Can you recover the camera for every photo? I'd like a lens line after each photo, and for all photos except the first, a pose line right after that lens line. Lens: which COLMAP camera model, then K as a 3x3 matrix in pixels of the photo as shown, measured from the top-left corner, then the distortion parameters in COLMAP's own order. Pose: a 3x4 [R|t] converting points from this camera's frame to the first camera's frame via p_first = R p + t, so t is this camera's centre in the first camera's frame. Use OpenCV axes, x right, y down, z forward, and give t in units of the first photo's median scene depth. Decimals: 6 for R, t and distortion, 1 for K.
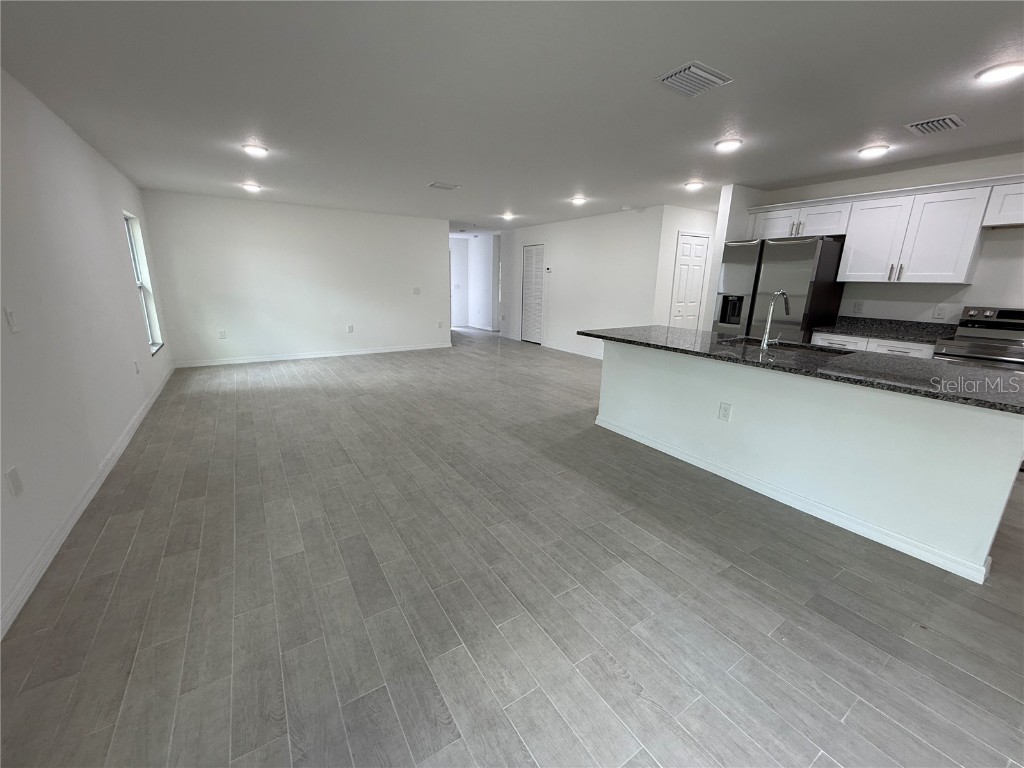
lens RADIAL K [[410.0, 0, 509.5], [0, 410.0, 382.4], [0, 0, 1]] dist [0.002507, -0.000337]
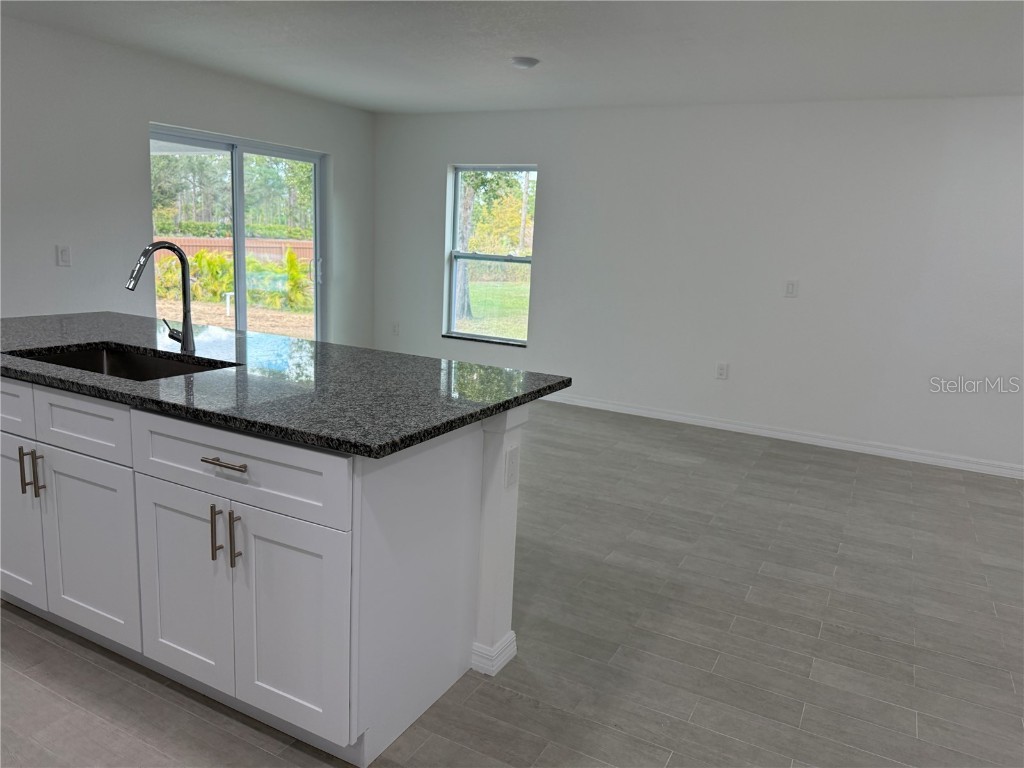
lens RADIAL K [[722.7, 0, 505.8], [0, 722.7, 378.2], [0, 0, 1]] dist [0.049322, -0.069928]
pose [[-0.876534, 0.028096, -0.480518, 0.581472], [-0.181959, 0.904875, 0.384828, -0.397680], [0.445621, 0.424749, -0.788042, 1.588936]]
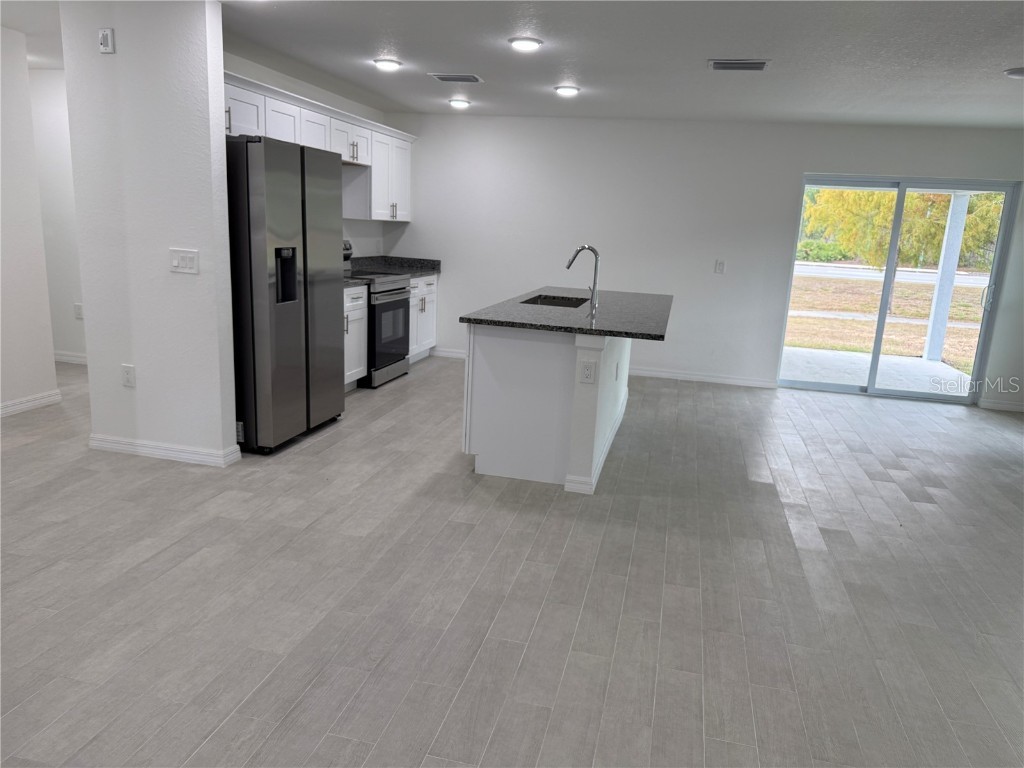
lens RADIAL K [[722.7, 0, 521.1], [0, 722.7, 384.9], [0, 0, 1]] dist [0.049322, -0.069928]
pose [[-0.692720, -0.212486, 0.689194, -0.431794], [0.109244, 0.913671, 0.391498, -0.503101], [-0.712885, 0.346489, -0.609706, 1.866777]]
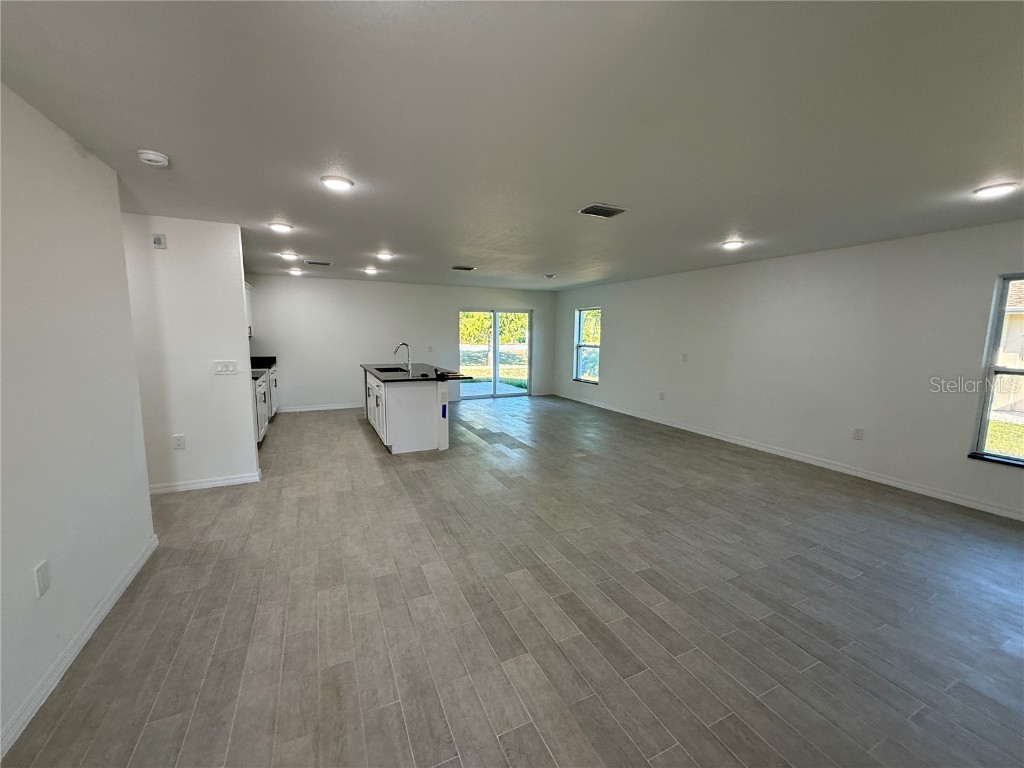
lens RADIAL K [[410.0, 0, 506.8], [0, 410.0, 385.2], [0, 0, 1]] dist [0.002507, -0.000337]
pose [[-0.989628, -0.043052, 0.137048, -0.158050], [0.010123, 0.930760, 0.365490, -0.645811], [-0.143294, 0.363087, -0.920671, 2.408647]]
